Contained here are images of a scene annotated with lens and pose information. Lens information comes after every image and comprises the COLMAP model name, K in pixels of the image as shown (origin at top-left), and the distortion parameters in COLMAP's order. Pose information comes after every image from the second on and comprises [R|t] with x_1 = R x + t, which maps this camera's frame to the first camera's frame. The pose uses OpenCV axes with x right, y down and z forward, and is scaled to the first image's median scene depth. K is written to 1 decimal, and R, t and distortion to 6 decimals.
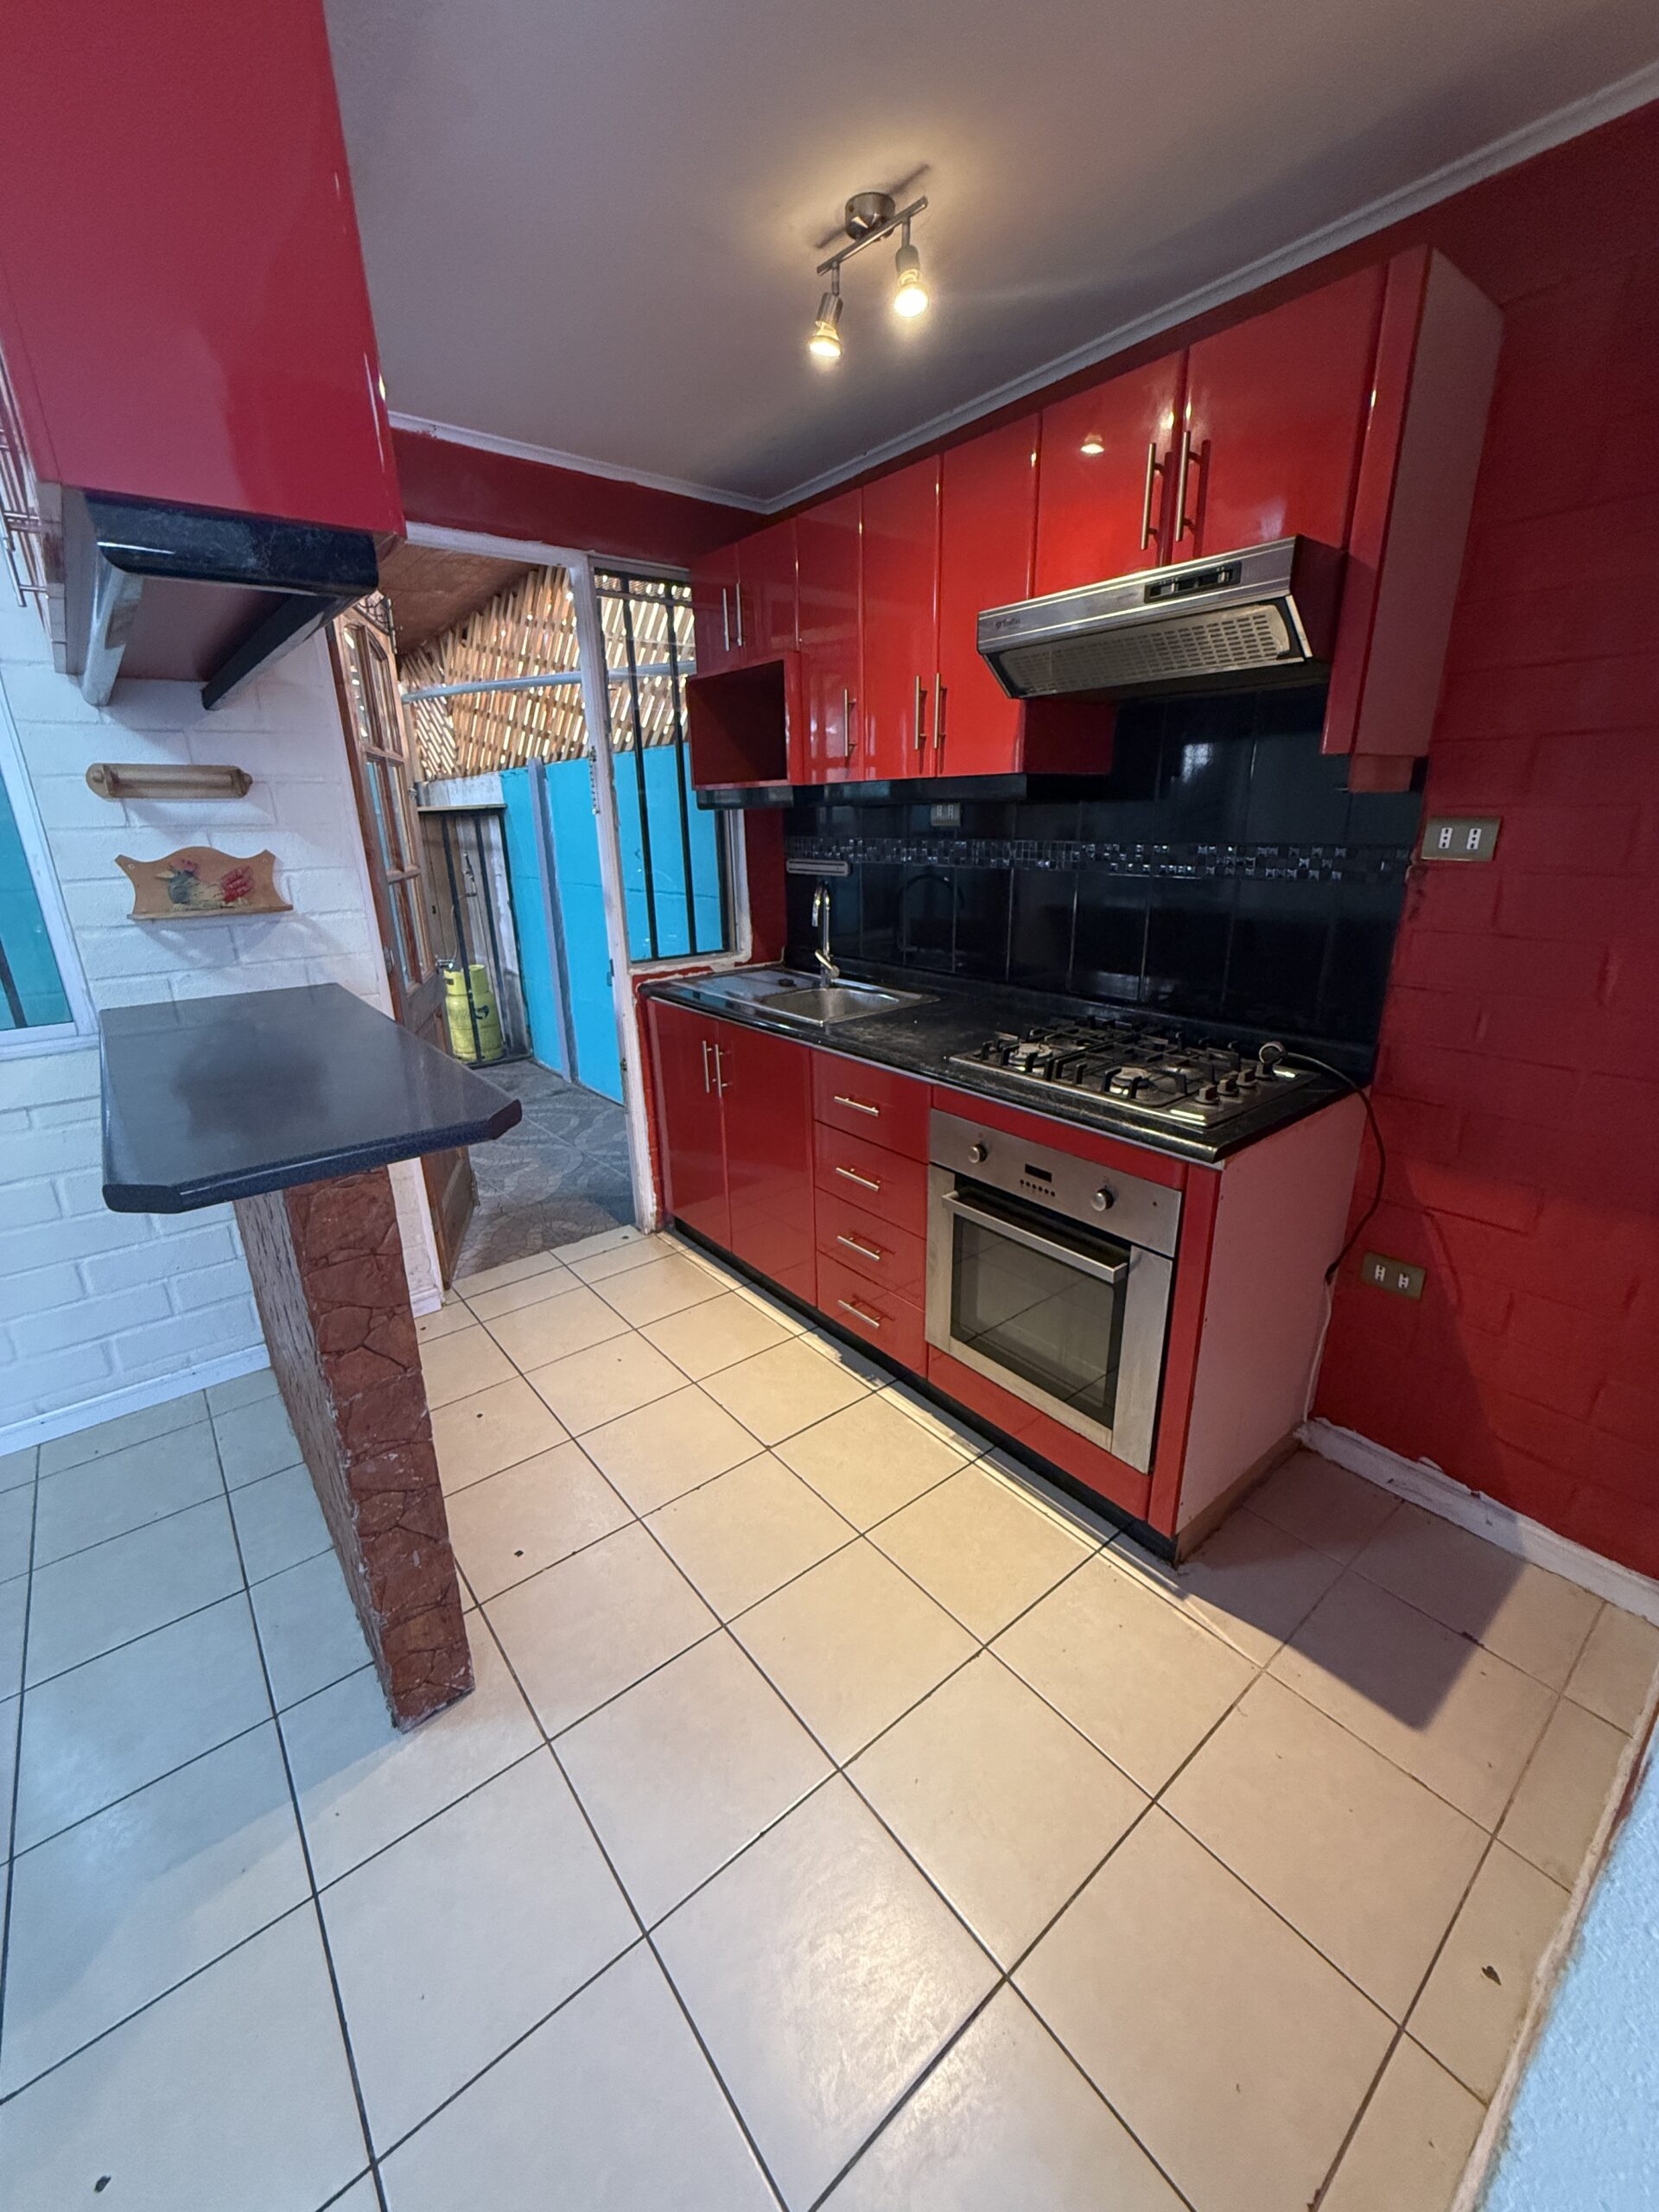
lens RADIAL K [[887.5, 0, 832.7], [0, 887.5, 1101.1], [0, 0, 1]] dist [-0.003392, -0.000066]
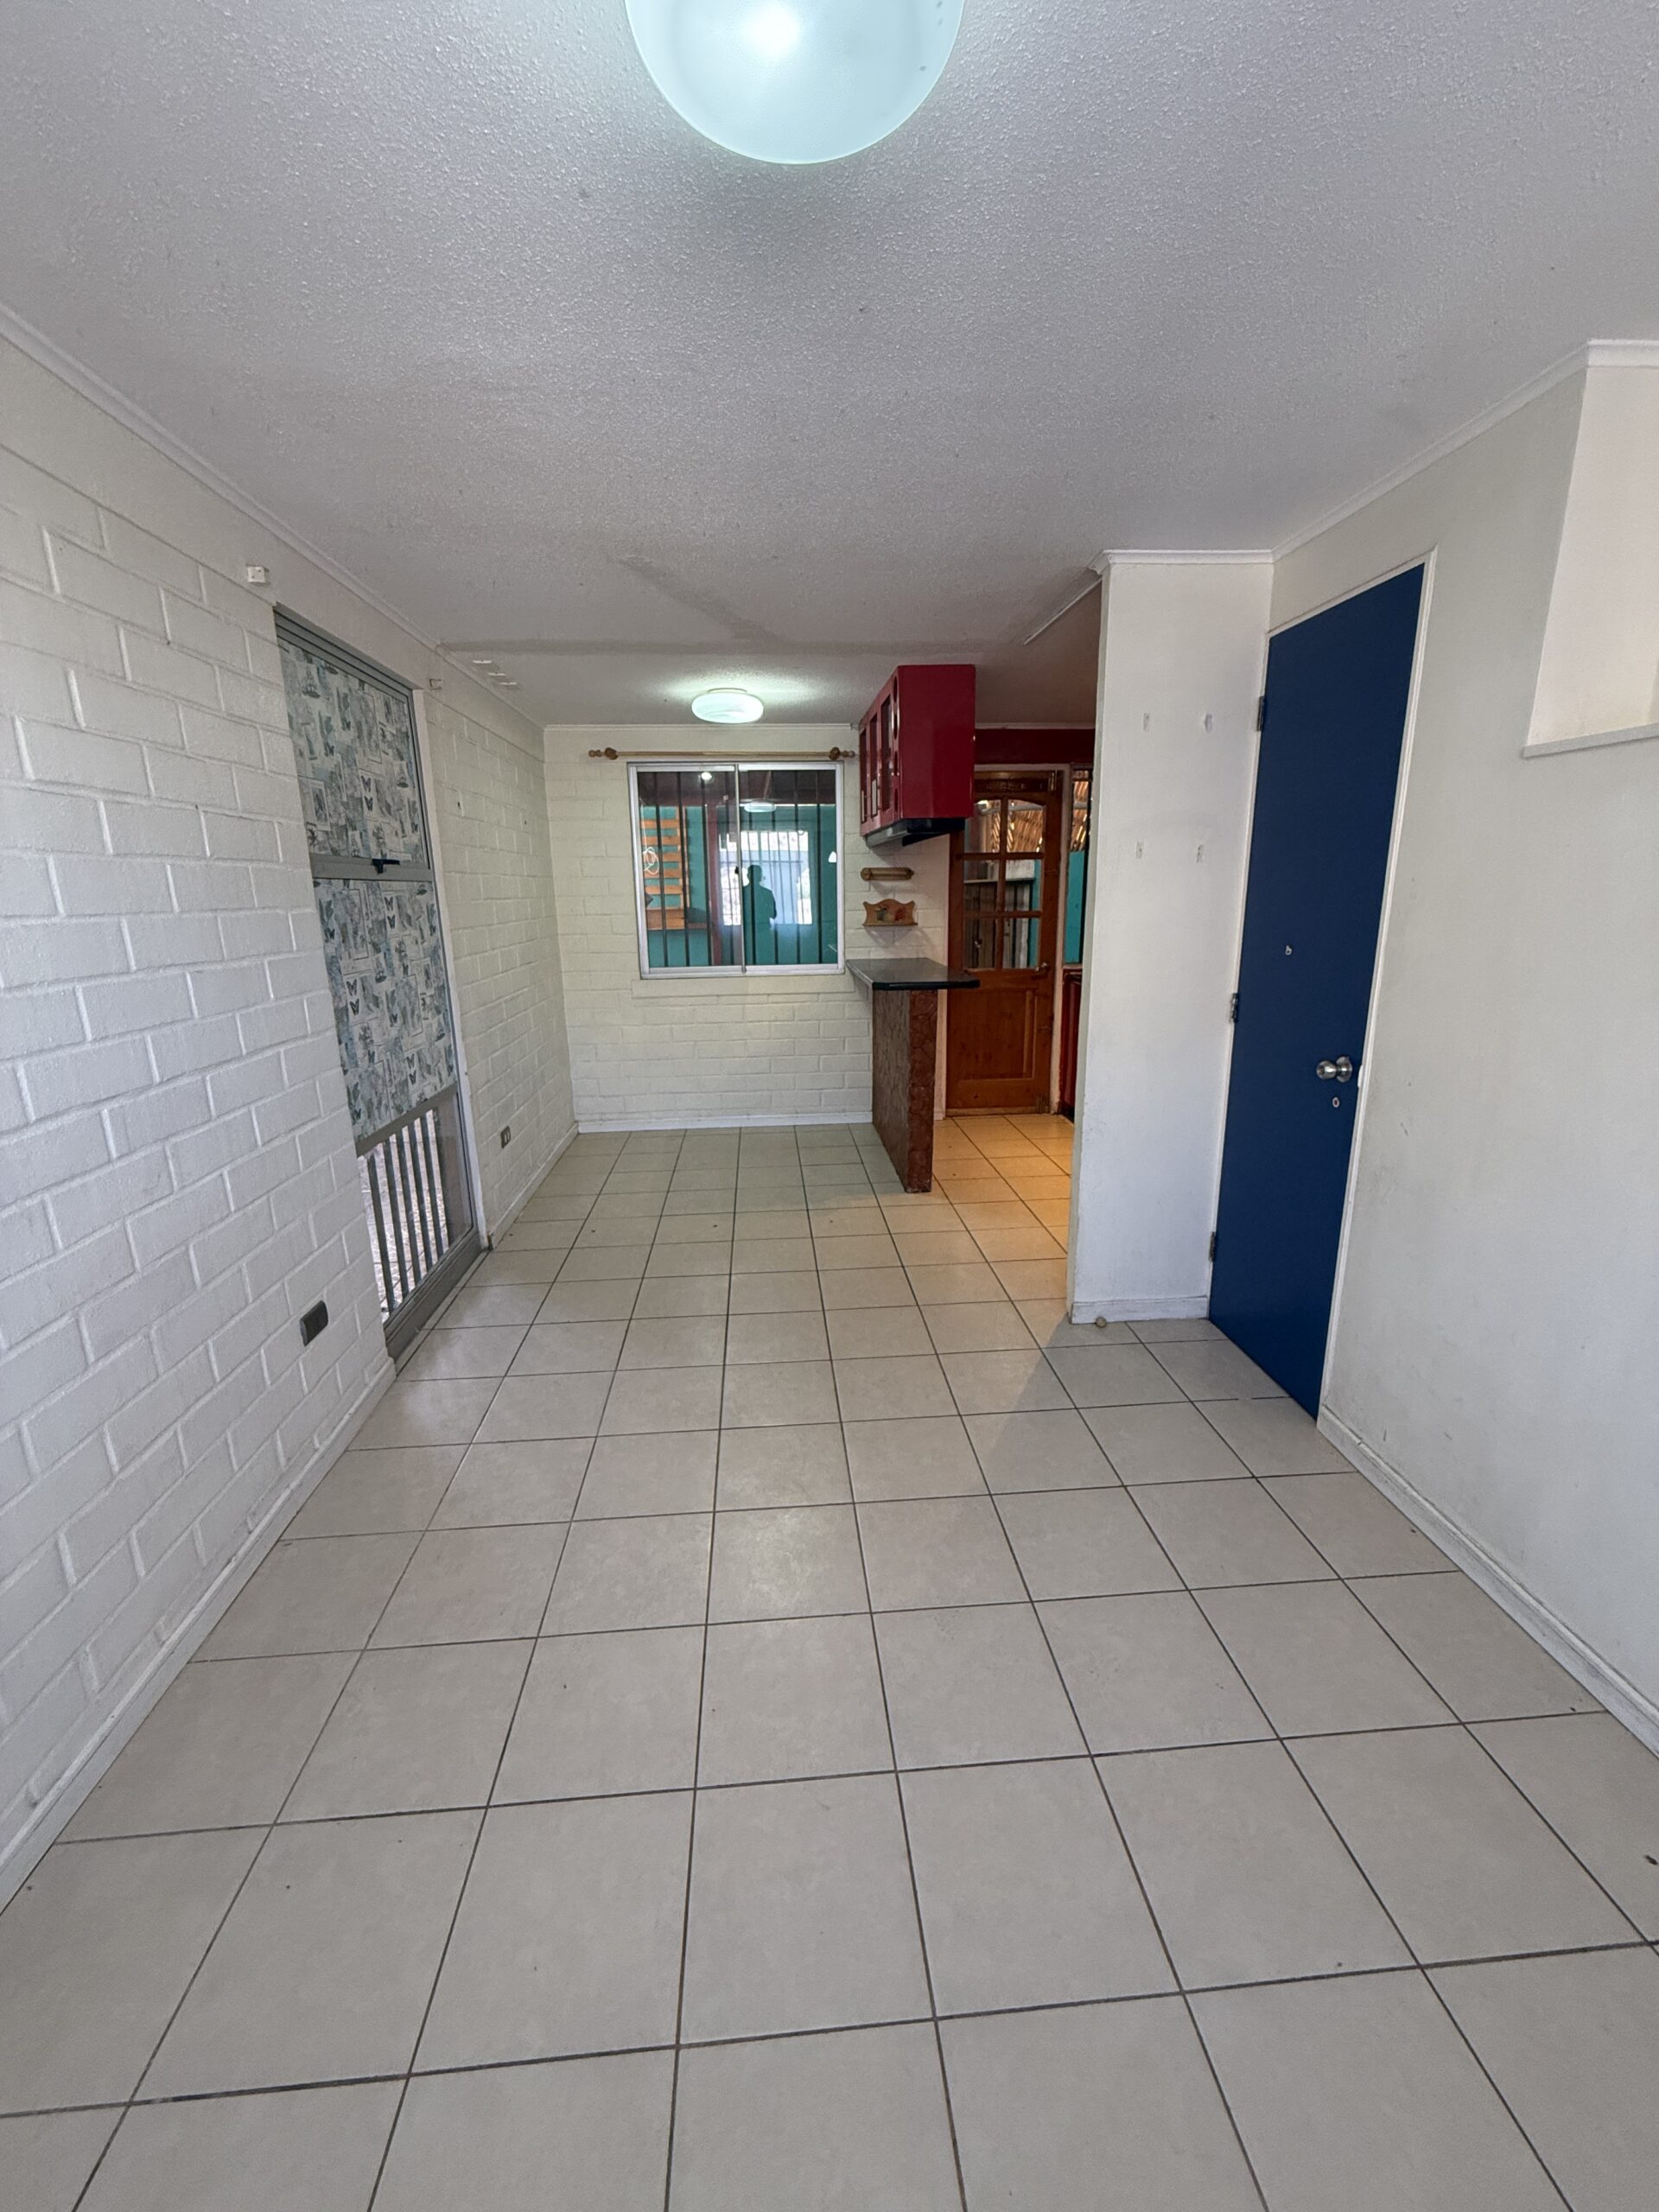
lens RADIAL K [[887.5, 0, 830.9], [0, 887.5, 1104.5], [0, 0, 1]] dist [-0.003392, -0.000066]
pose [[0.823905, 0.142301, -0.548571, 0.629514], [-0.176666, 0.984220, -0.010026, 0.351570], [0.538488, 0.105174, 0.836044, -1.166498]]
